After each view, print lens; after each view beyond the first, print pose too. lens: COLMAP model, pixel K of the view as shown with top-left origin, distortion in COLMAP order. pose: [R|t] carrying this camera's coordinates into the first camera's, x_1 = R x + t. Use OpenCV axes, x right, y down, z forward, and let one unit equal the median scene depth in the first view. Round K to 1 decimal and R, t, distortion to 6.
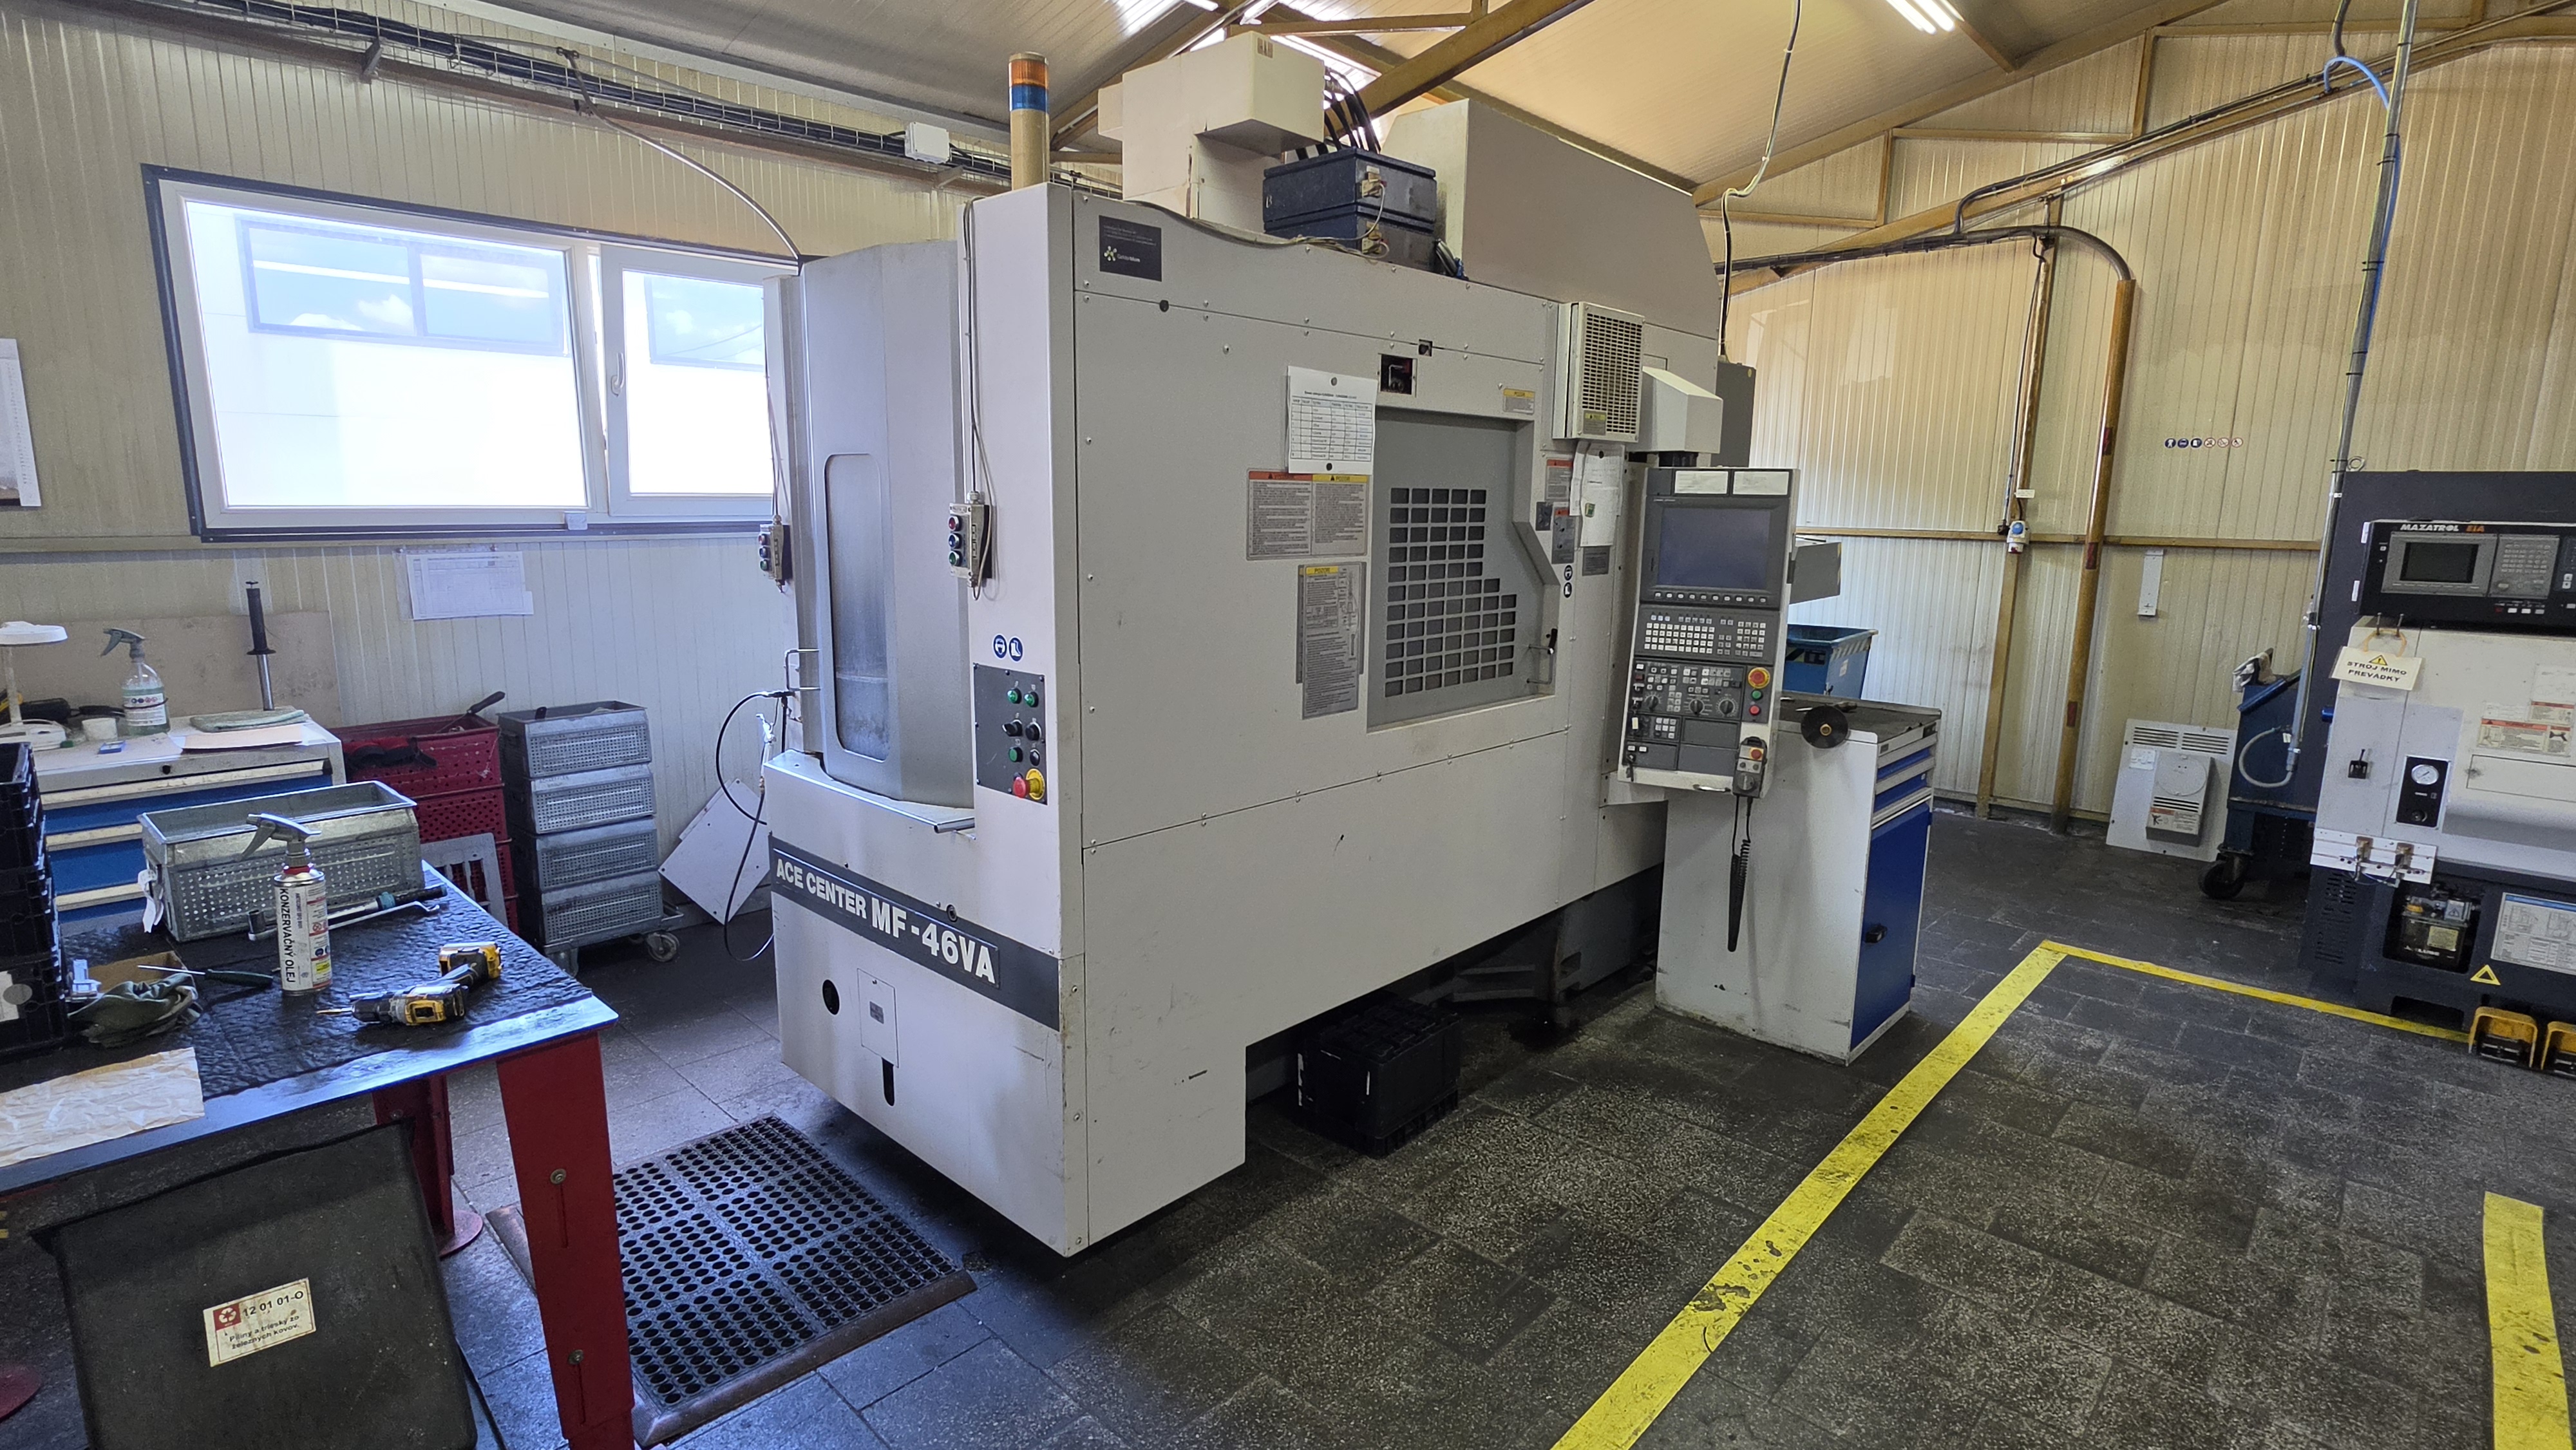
lens RADIAL K [[1237.4, 0, 1288.0], [0, 1237.4, 725.0], [0, 0, 1]] dist [0.000428, 0.000069]
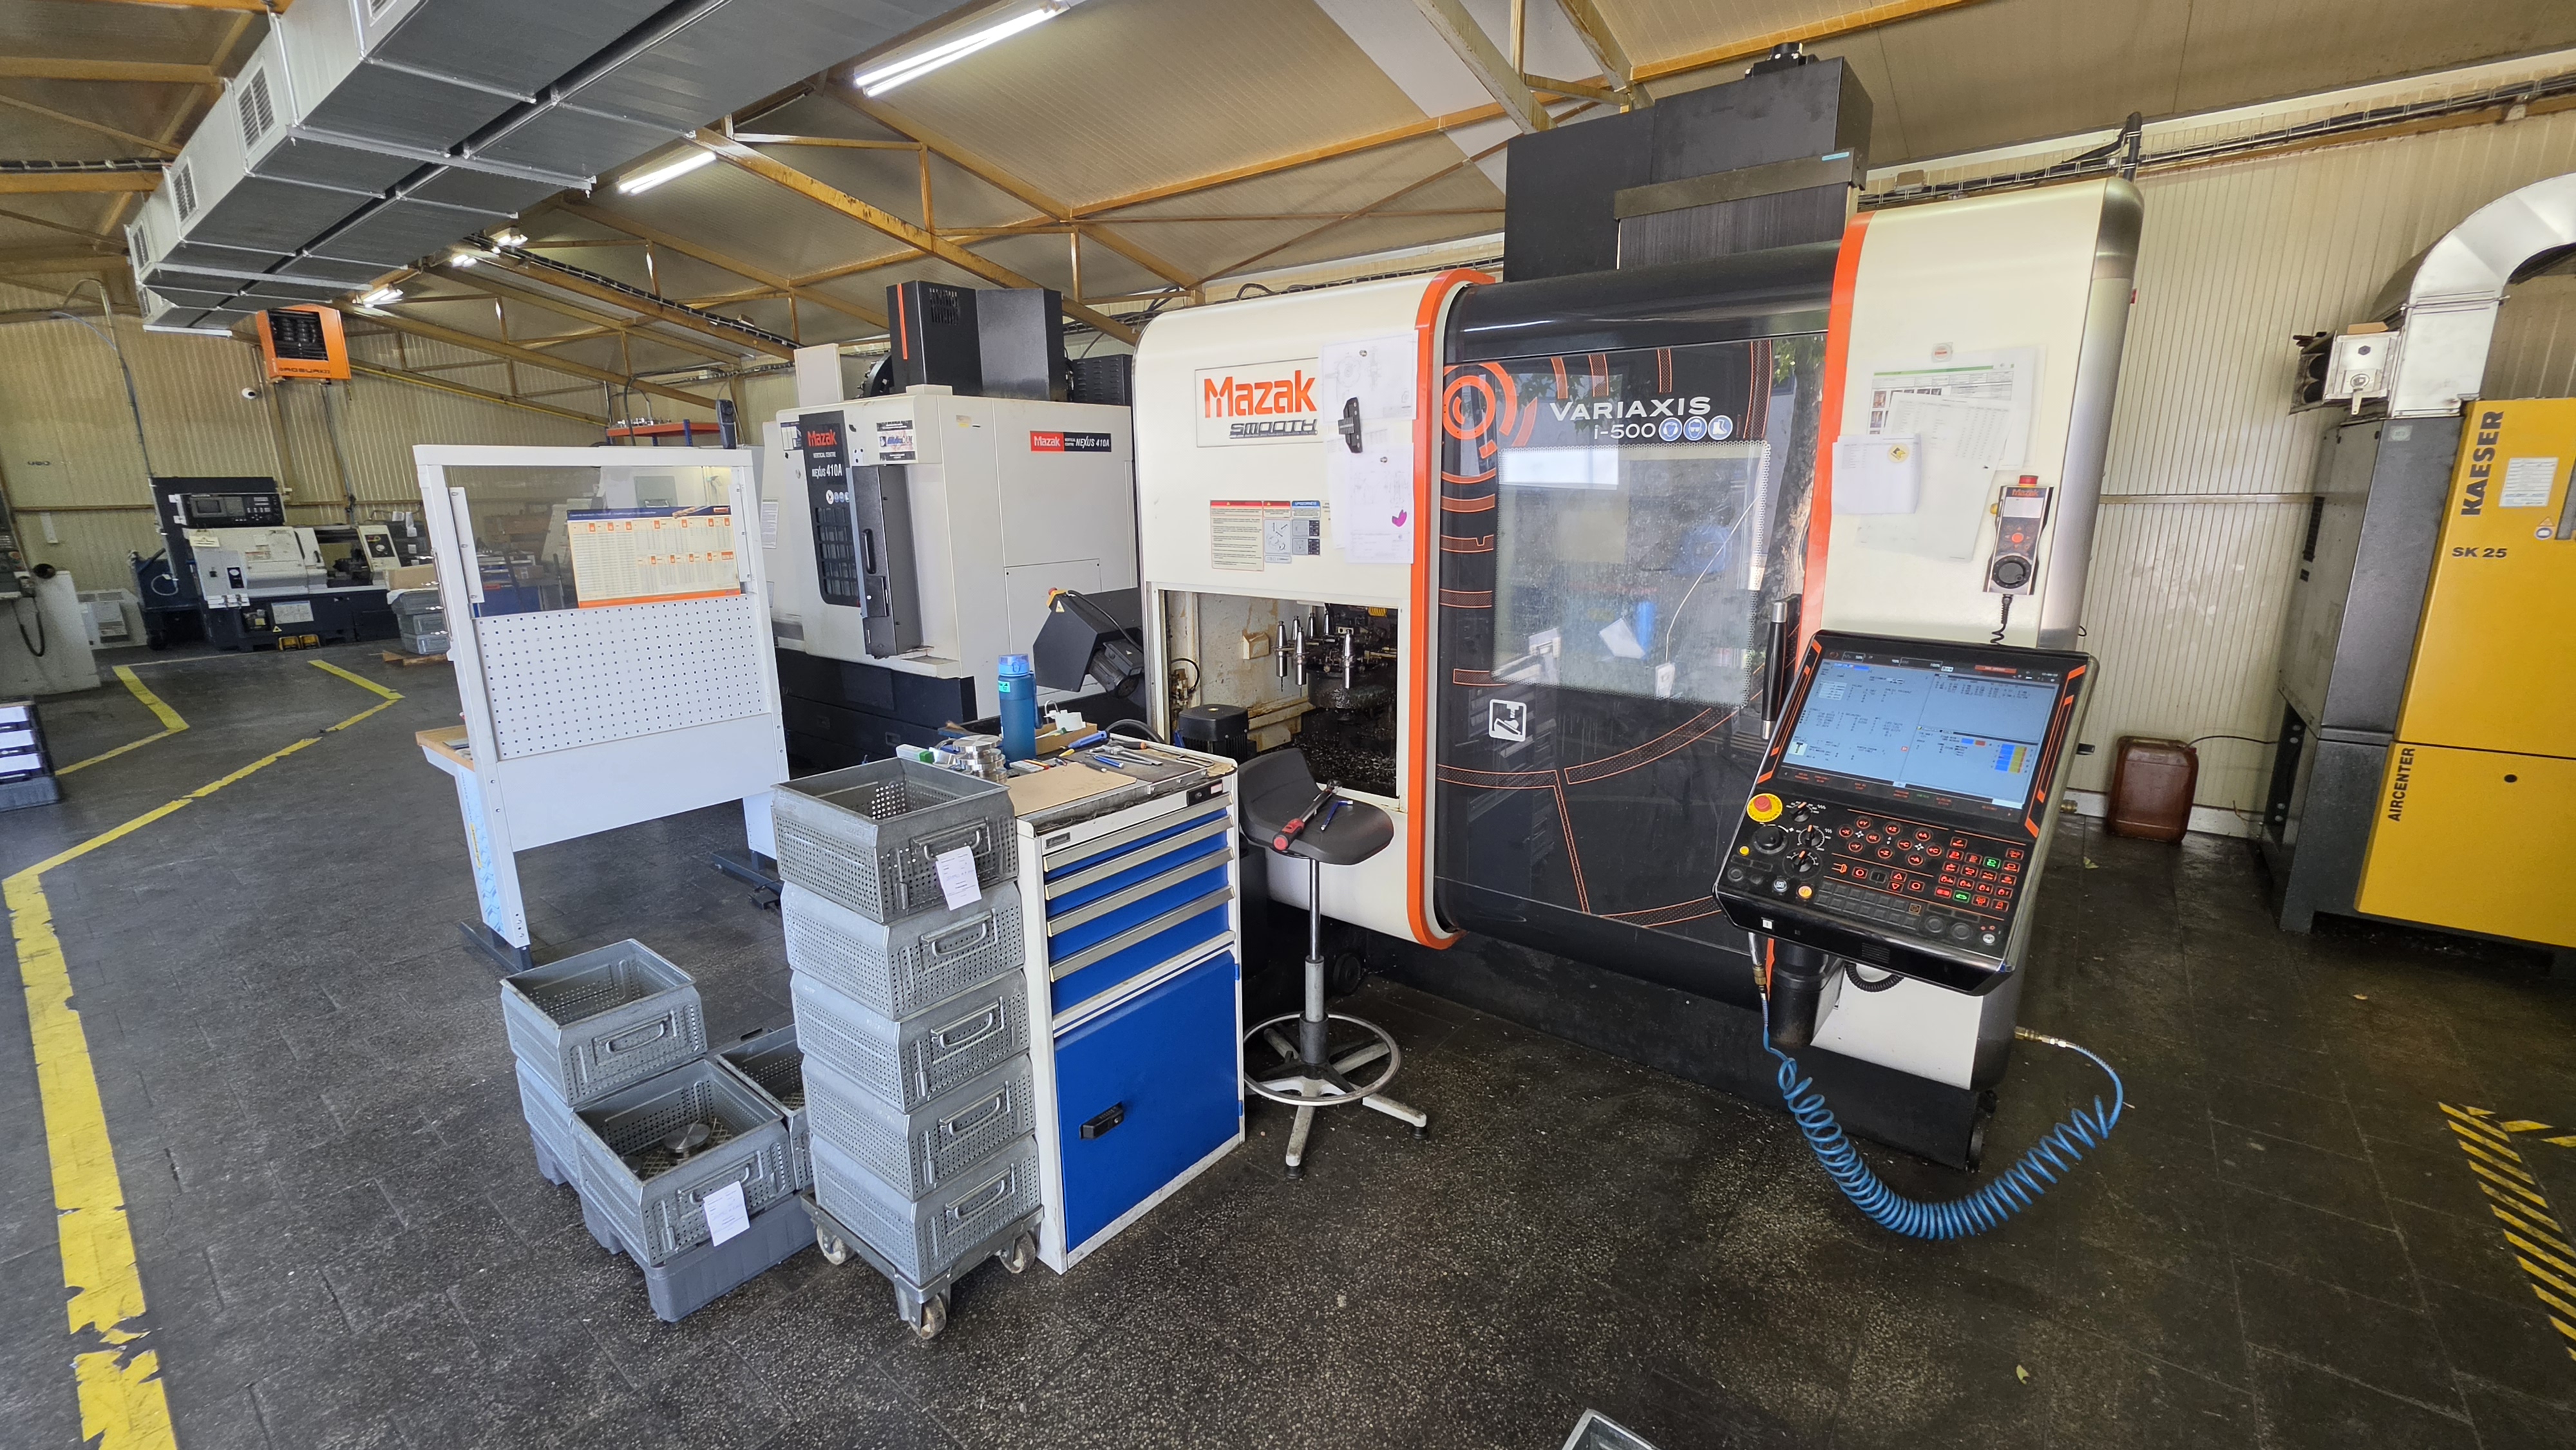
lens RADIAL K [[1051.4, 0, 1288.0], [0, 1051.4, 725.0], [0, 0, 1]] dist [-0.000735, -0.000145]
pose [[-0.081254, -0.235460, 0.968481, -1.973881], [0.191311, 0.949942, 0.247003, 0.255634], [-0.978160, 0.205352, -0.032140, -1.462416]]
